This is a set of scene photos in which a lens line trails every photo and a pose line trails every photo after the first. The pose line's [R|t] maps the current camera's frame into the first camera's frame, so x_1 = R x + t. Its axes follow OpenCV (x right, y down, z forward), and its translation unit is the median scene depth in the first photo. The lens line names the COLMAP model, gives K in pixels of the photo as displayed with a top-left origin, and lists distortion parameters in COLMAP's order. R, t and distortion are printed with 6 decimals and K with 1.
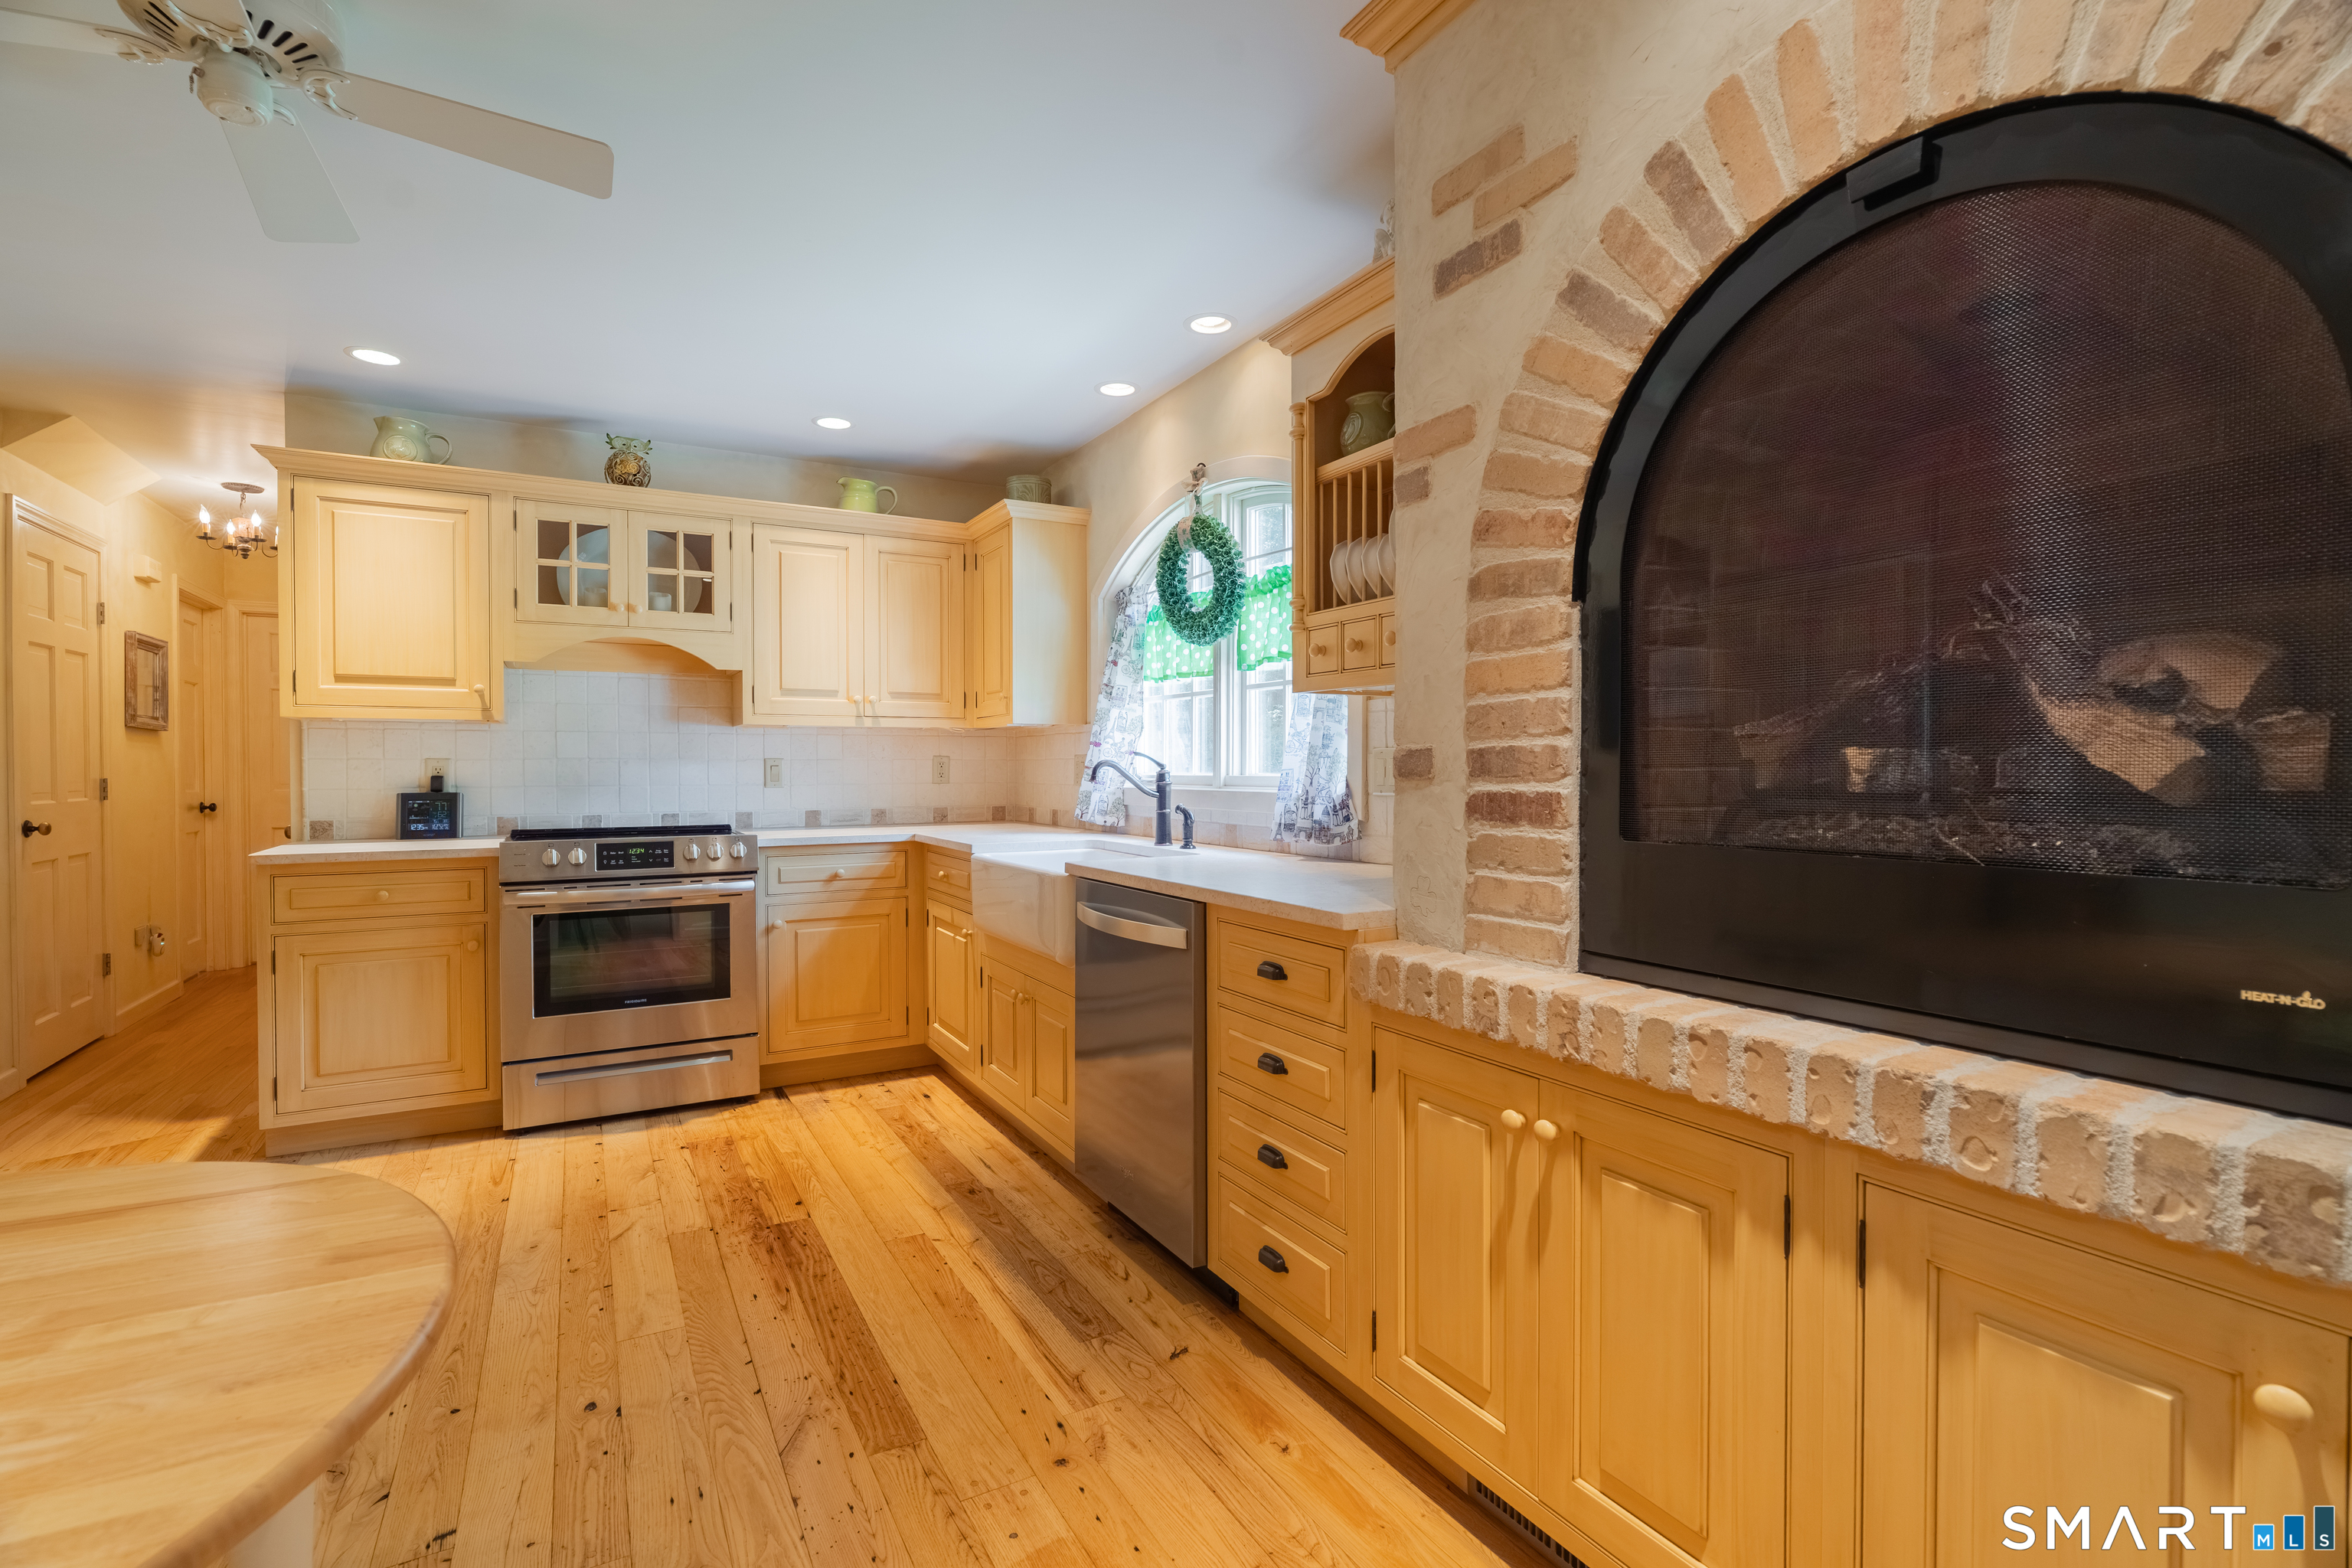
lens RADIAL K [[1065.6, 0, 1177.6], [0, 1065.6, 778.3], [0, 0, 1]] dist [-0.004034, -0.000093]
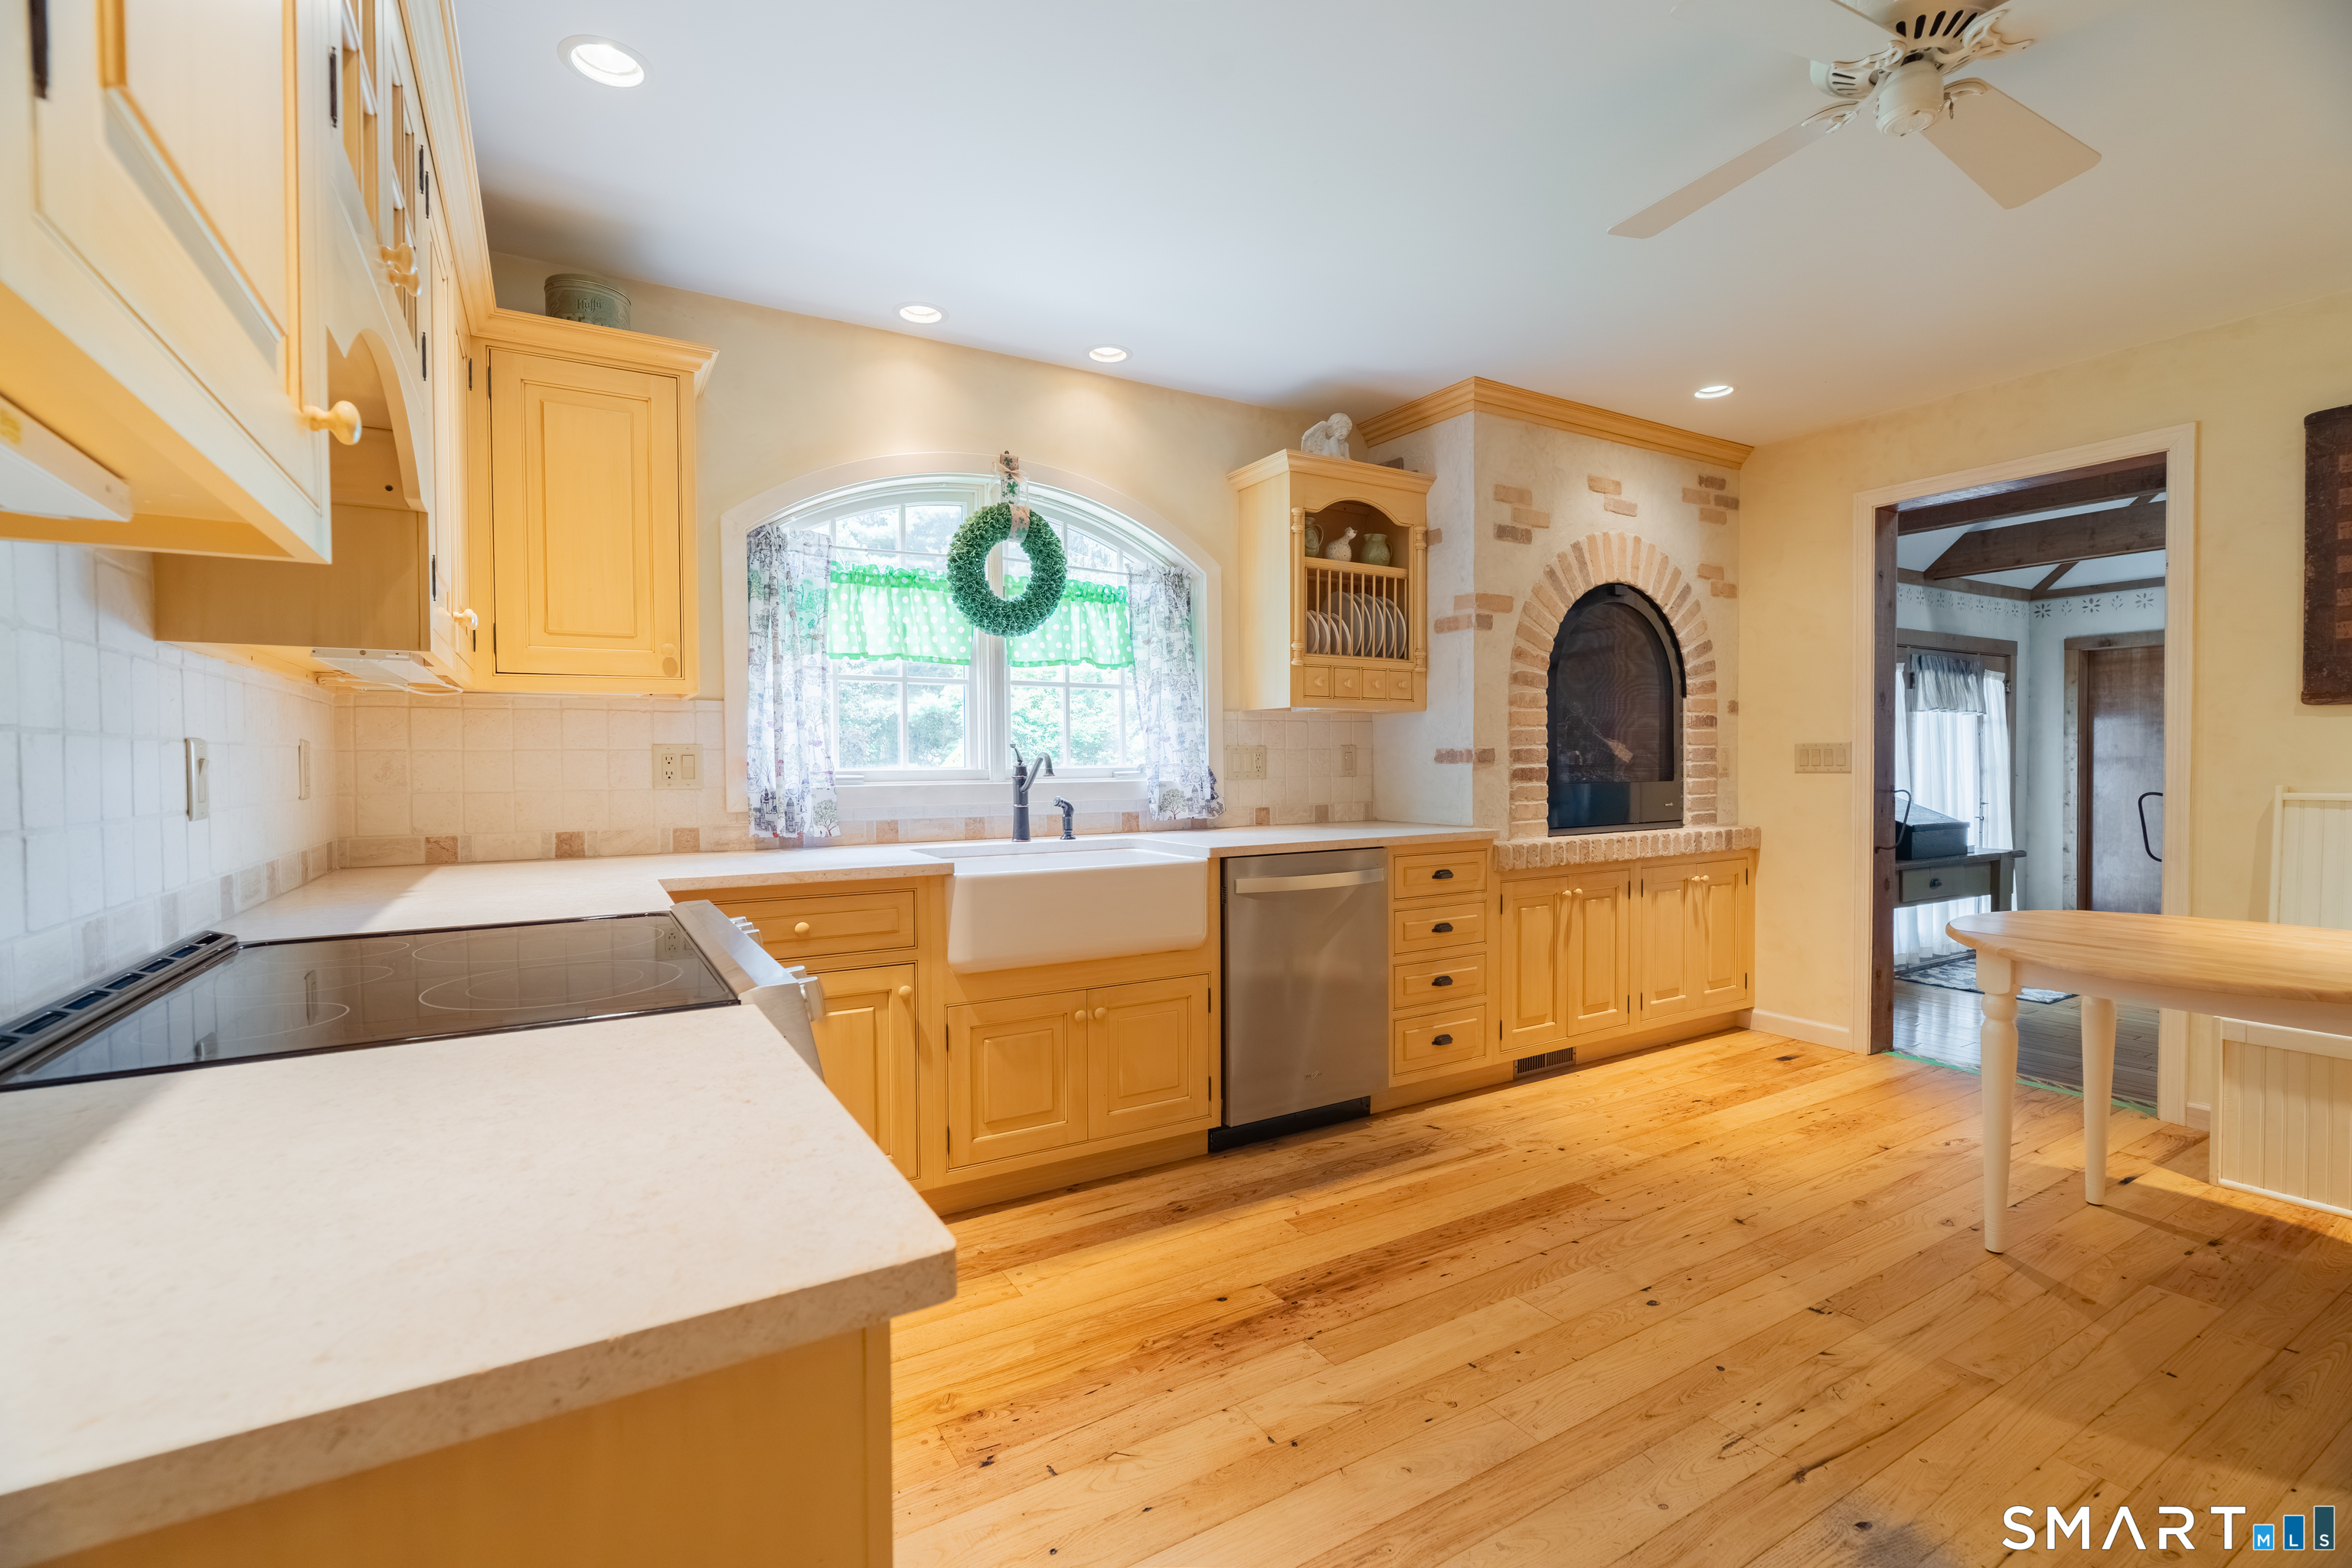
lens RADIAL K [[1037.0, 0, 1176.0], [0, 1037.0, 784.0], [0, 0, 1]] dist [-0.001688, -0.000069]
pose [[-0.021924, -0.021661, 0.999525, -1.521056], [0.017781, 0.999599, 0.022053, -0.012246], [-0.999602, 0.018257, -0.021530, 1.403045]]
